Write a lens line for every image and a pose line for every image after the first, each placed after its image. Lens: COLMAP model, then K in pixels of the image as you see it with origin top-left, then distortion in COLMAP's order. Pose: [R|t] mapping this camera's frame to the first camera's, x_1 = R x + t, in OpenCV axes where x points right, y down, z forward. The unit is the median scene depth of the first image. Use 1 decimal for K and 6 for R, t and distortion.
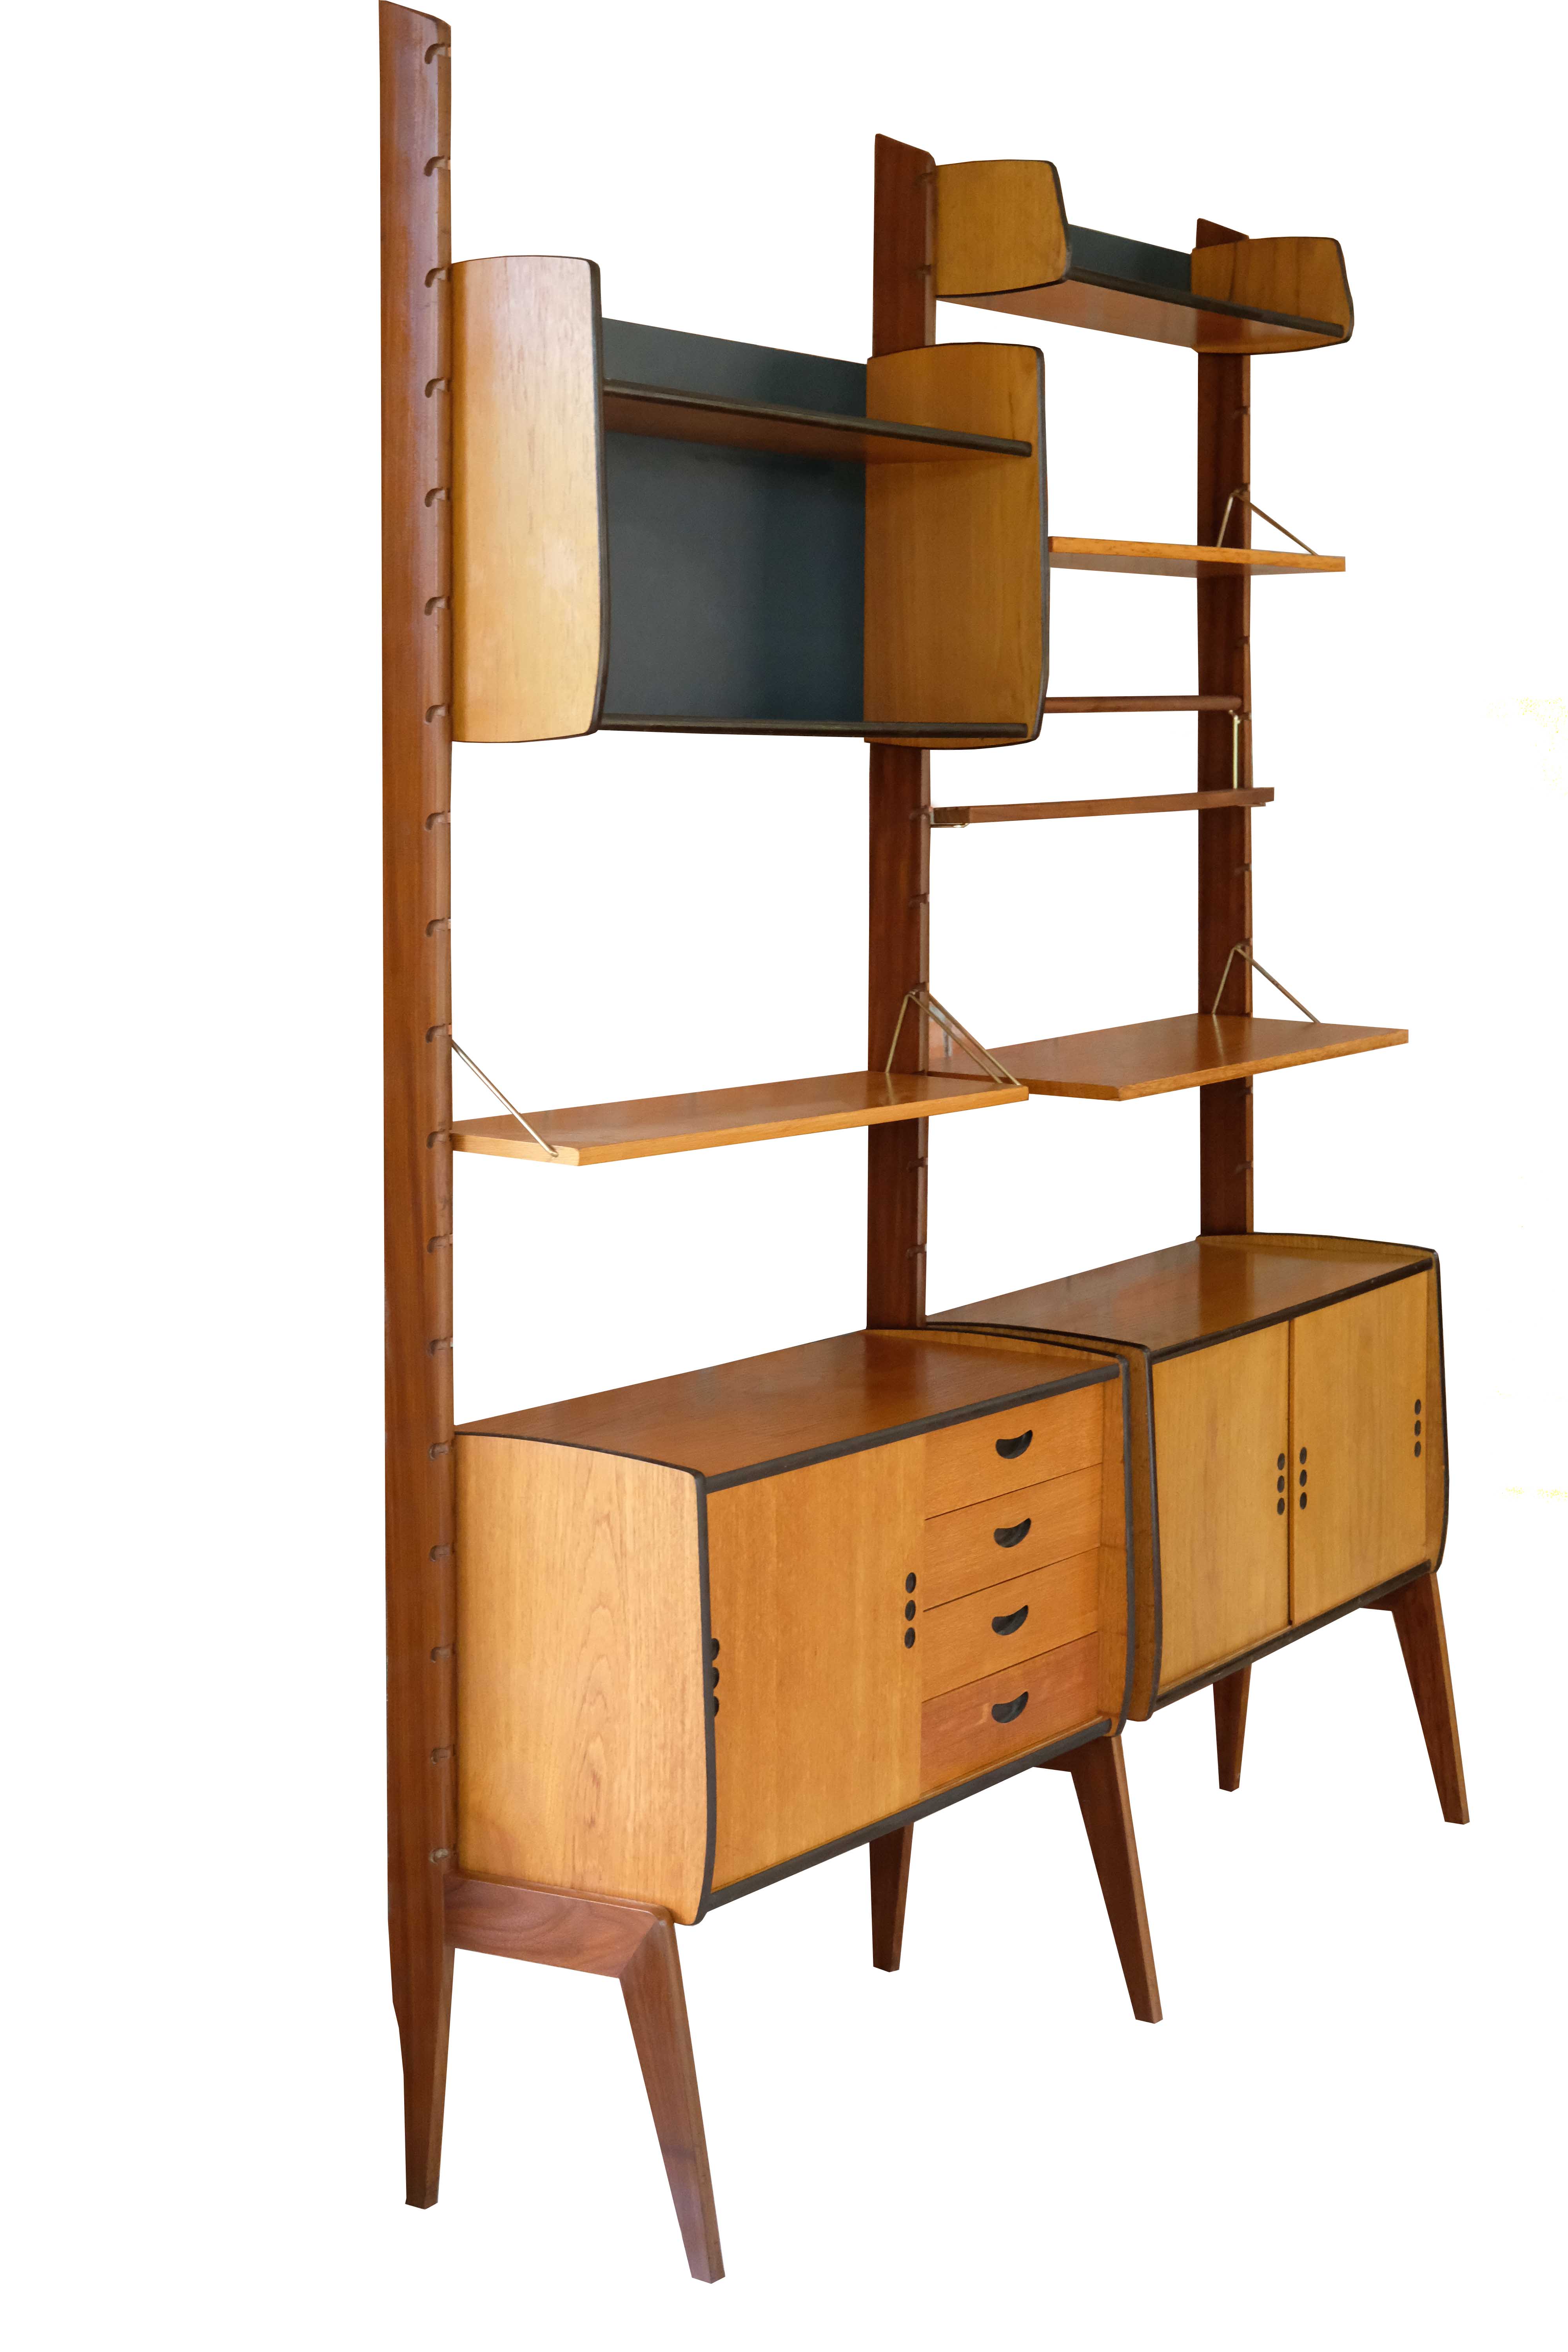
lens RADIAL K [[3652.5, 0, 856.5], [0, 3652.5, 1060.3], [0, 0, 1]] dist [-0.017689, 0.072524]
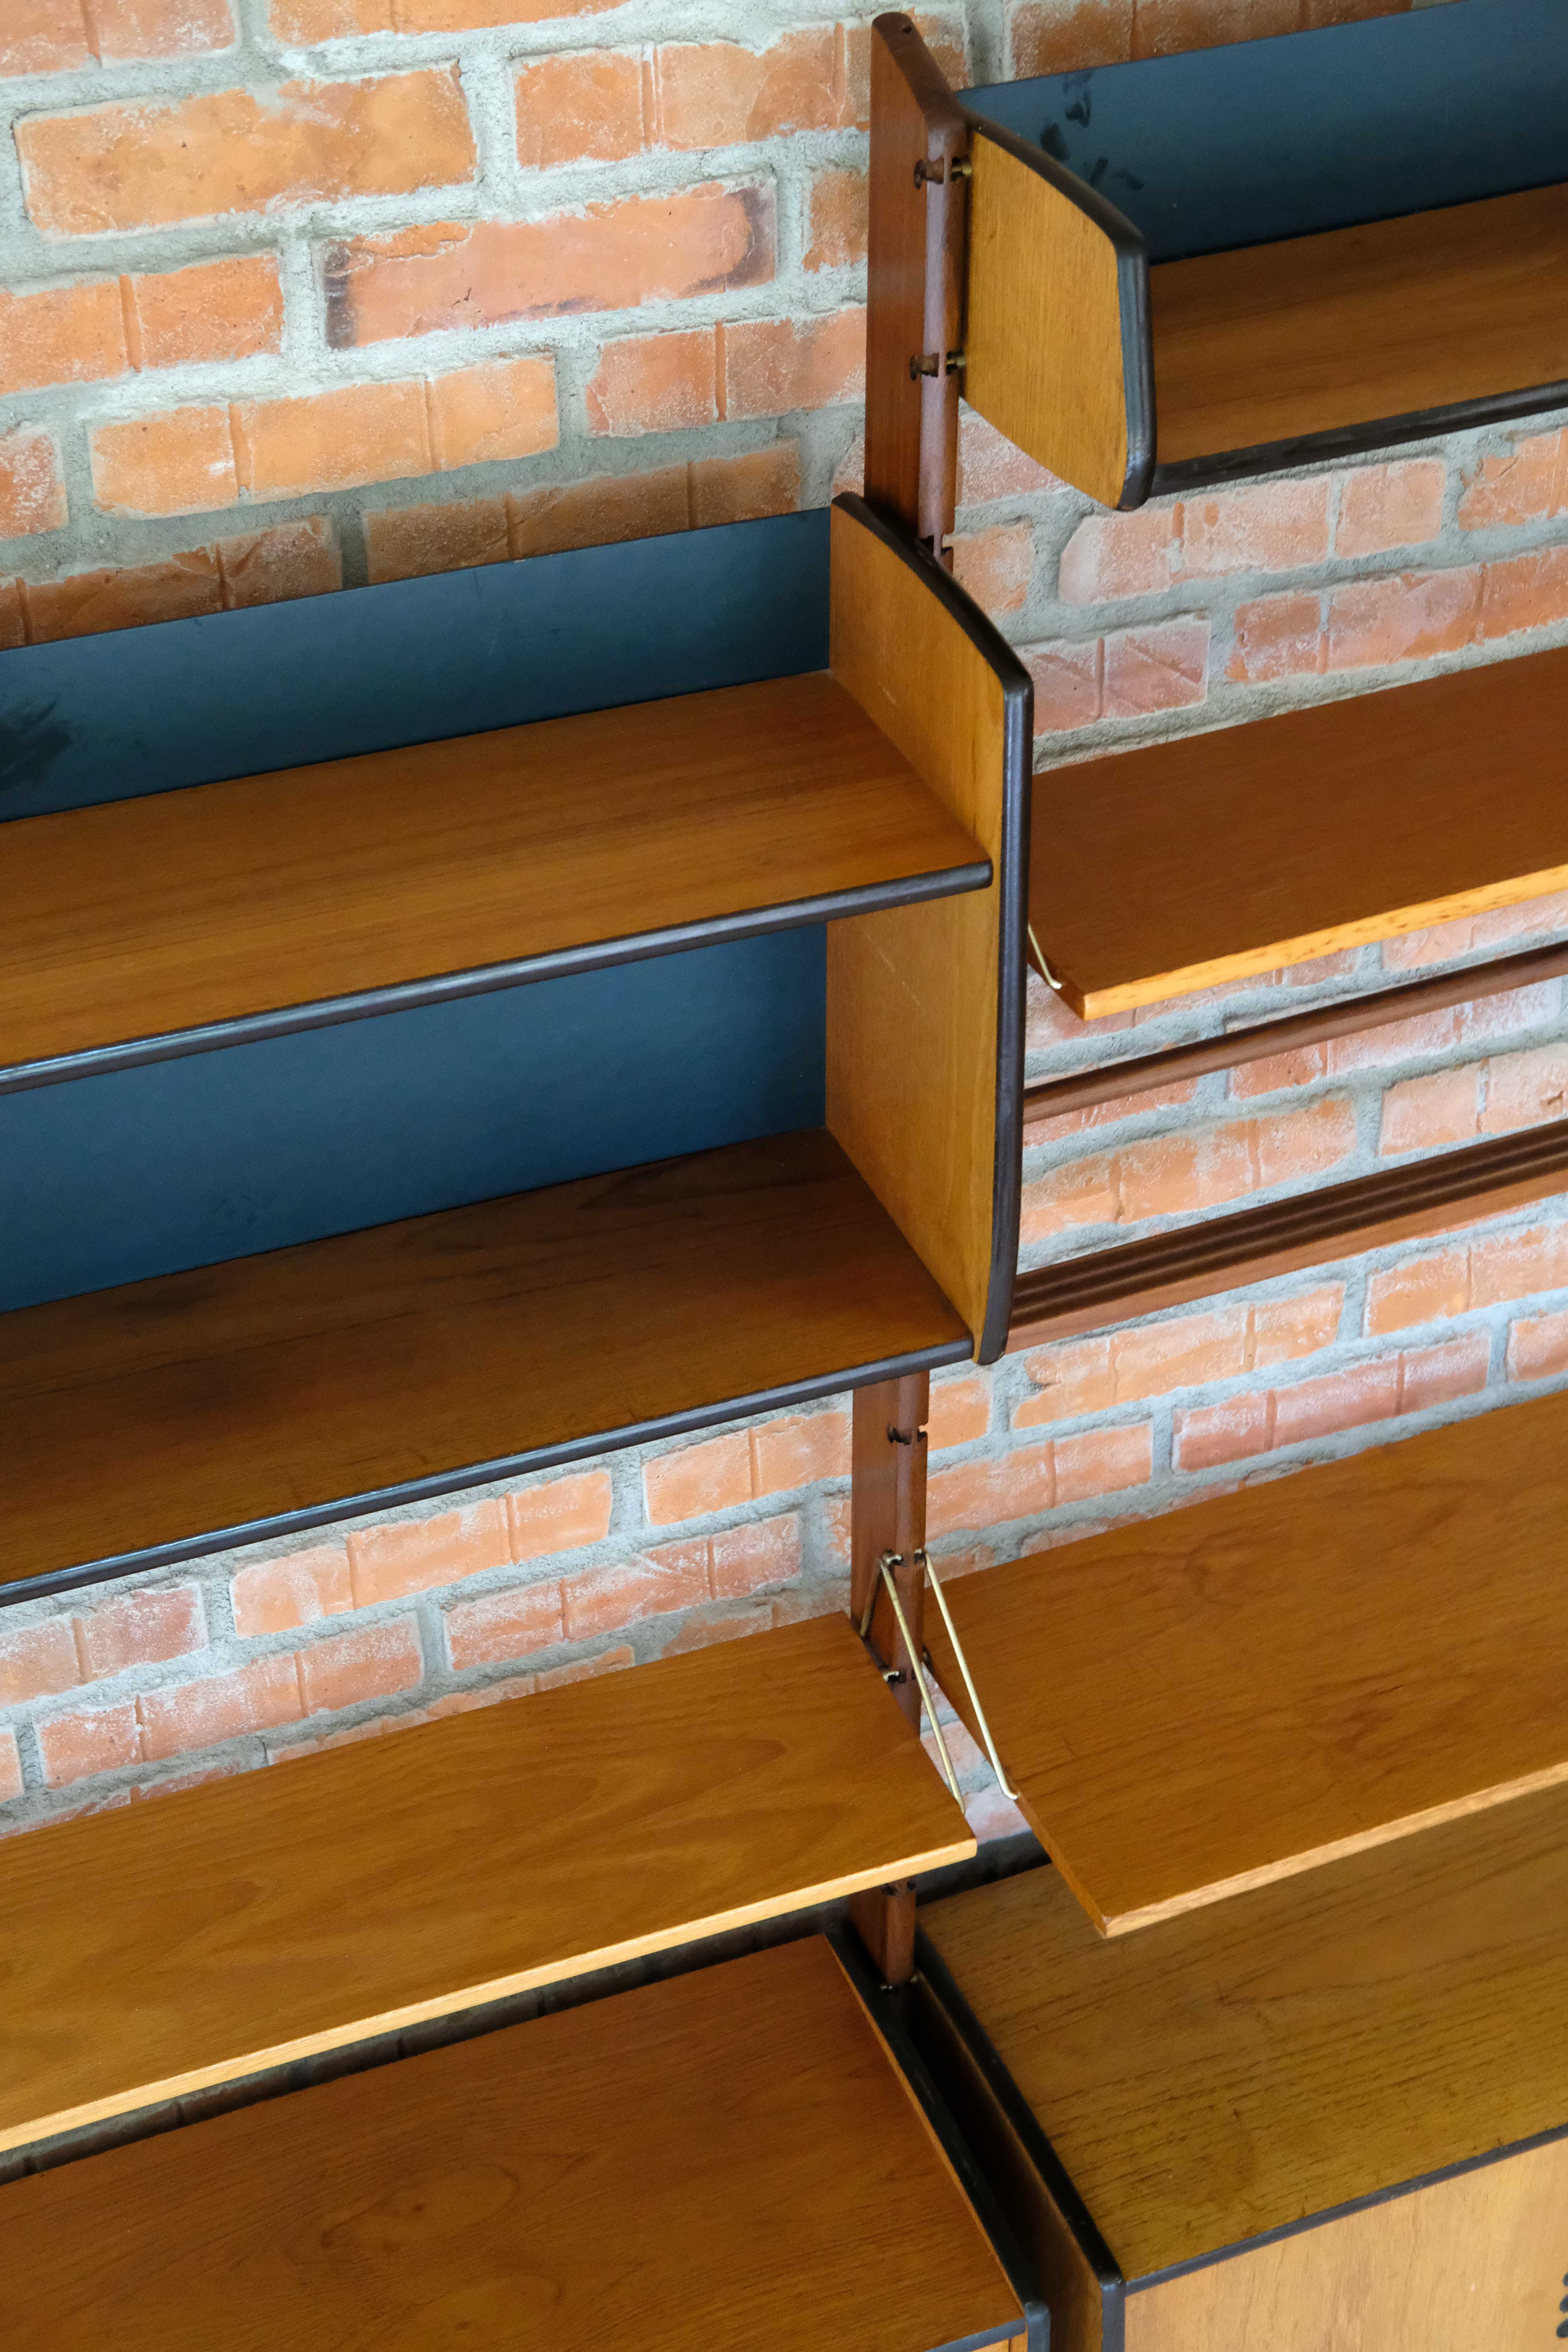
lens RADIAL K [[3616.2, 0, 789.0], [0, 3616.2, 1128.6], [0, 0, 1]] dist [-0.073443, 0.856606]
pose [[0.816407, 0.323635, -0.478267, 0.254542], [-0.039901, 0.857837, 0.512371, -0.370599], [0.576096, -0.399220, 0.713258, 0.644519]]
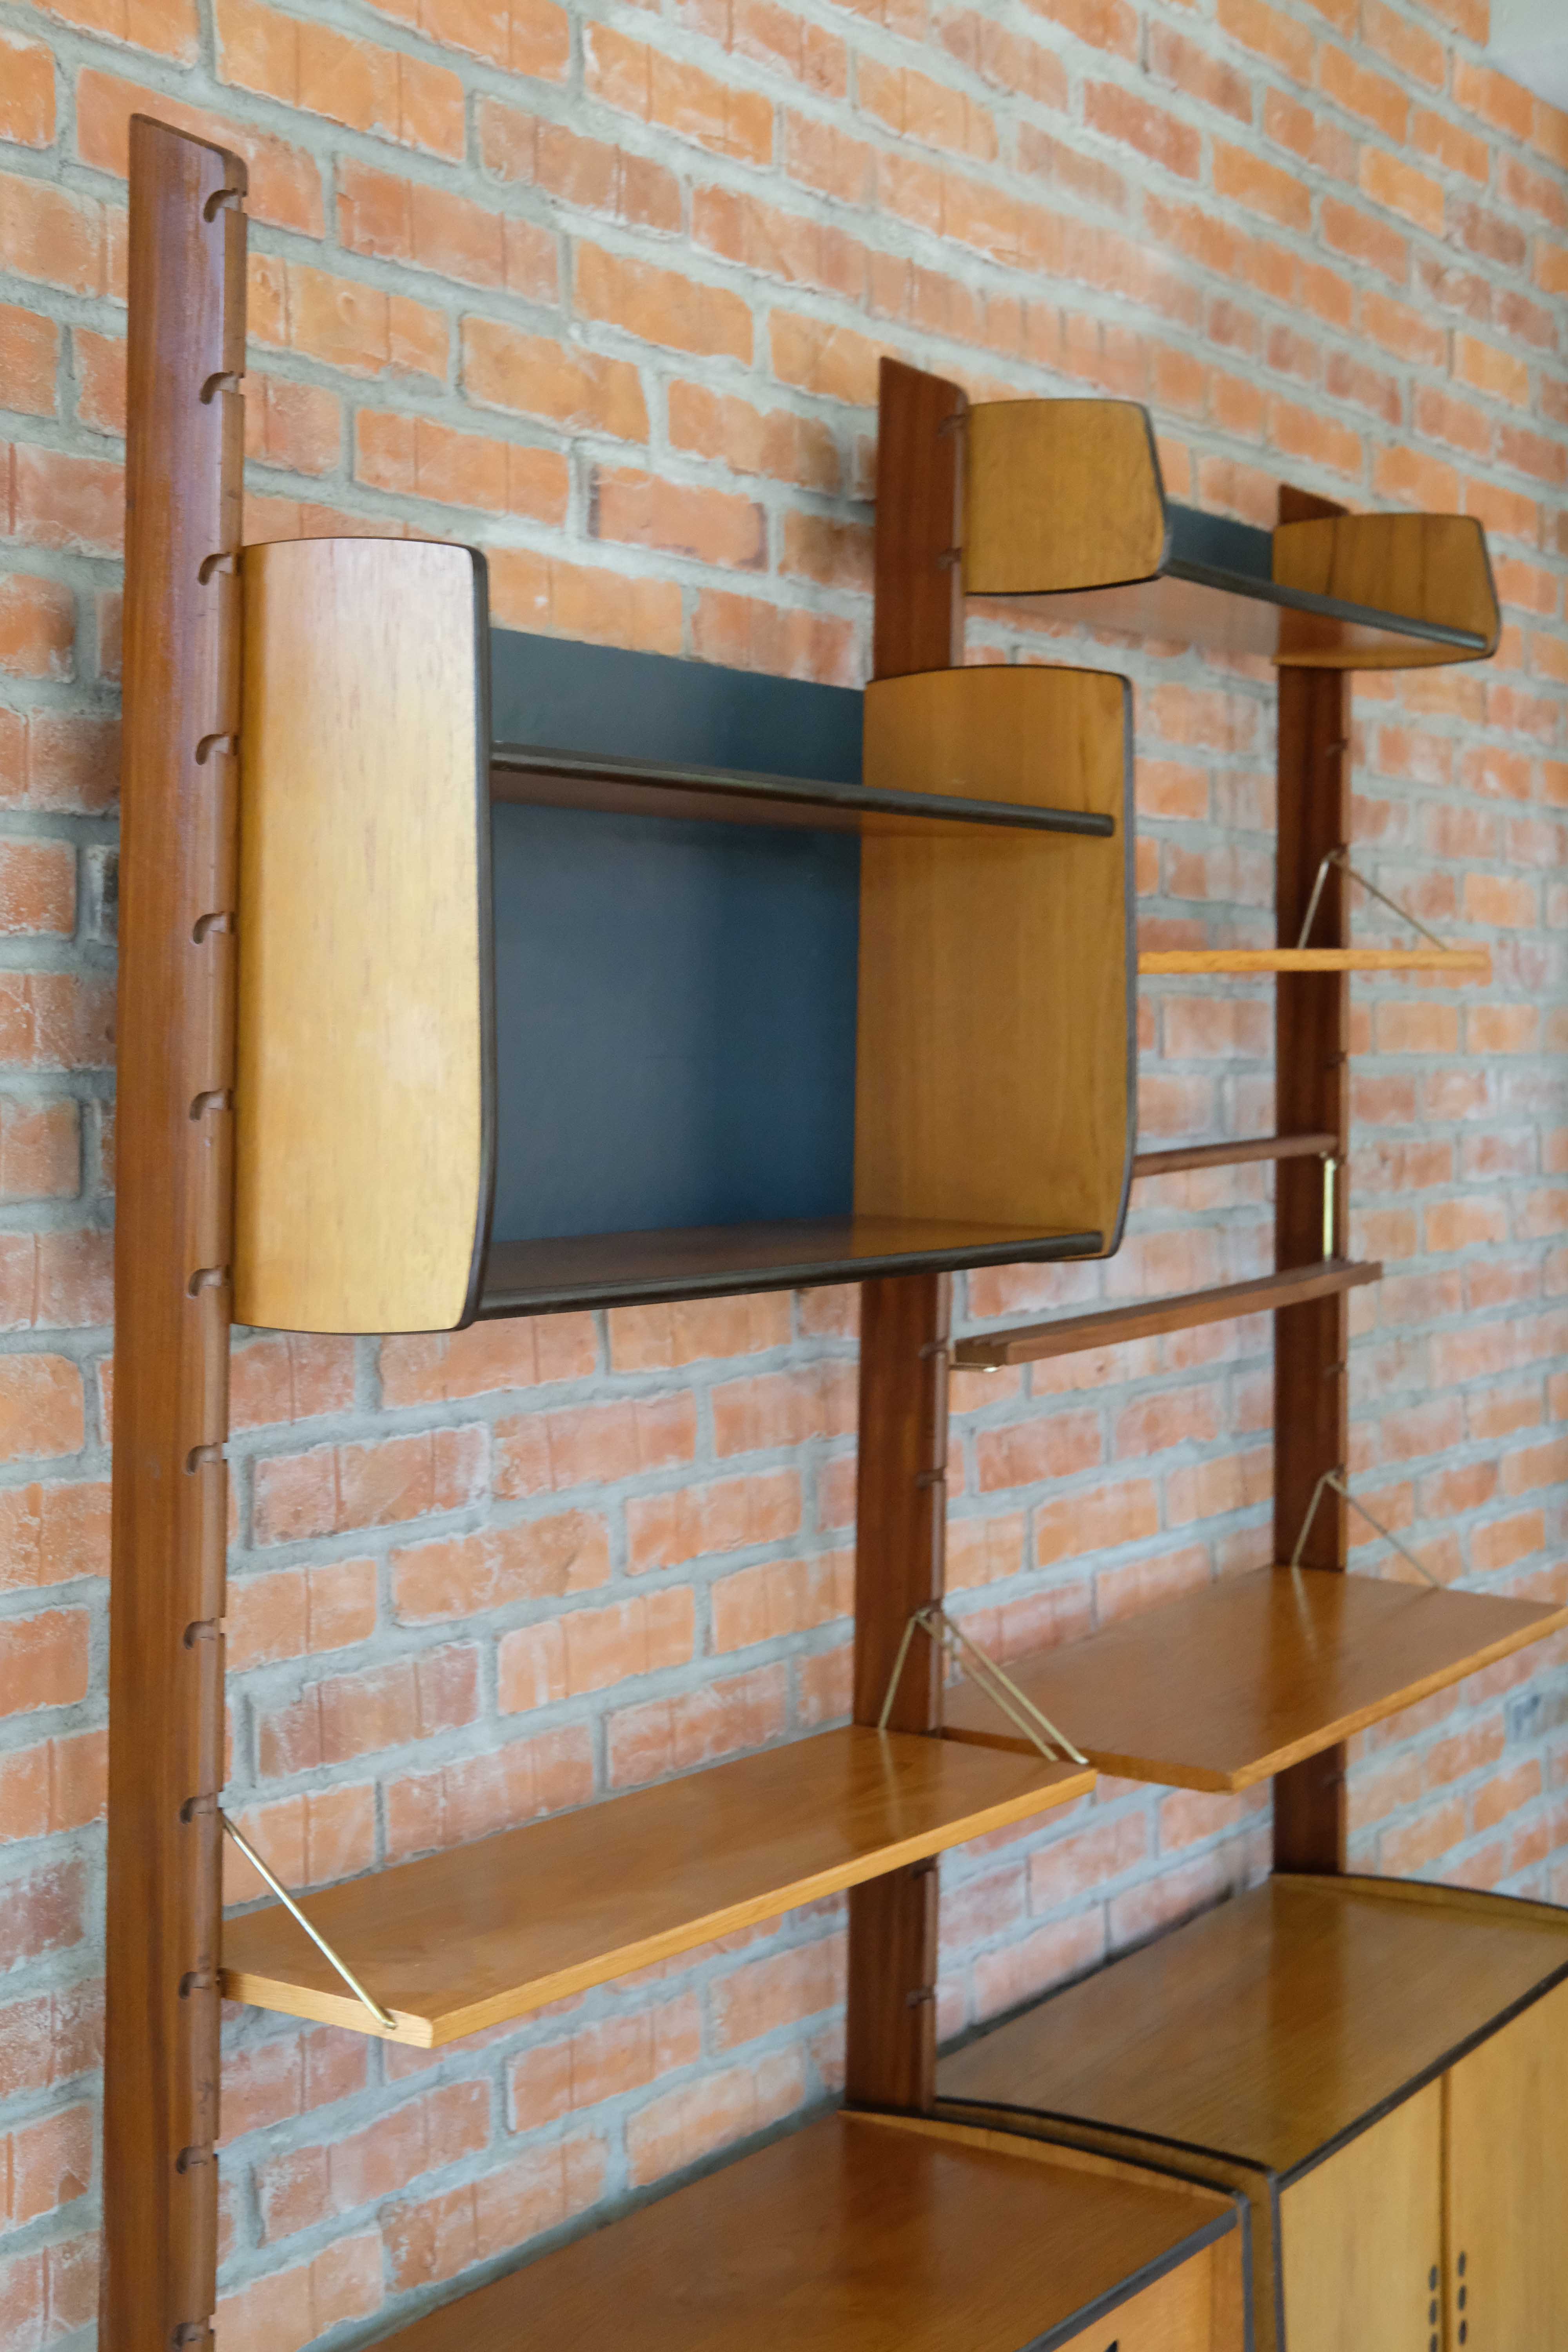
lens RADIAL K [[3616.2, 0, 789.0], [0, 3616.2, 1128.6], [0, 0, 1]] dist [-0.073443, 0.856606]
pose [[0.999494, 0.011172, 0.029775, -0.031343], [-0.009848, 0.998971, -0.044273, -0.081683], [-0.030238, 0.043957, 0.998576, 0.341634]]
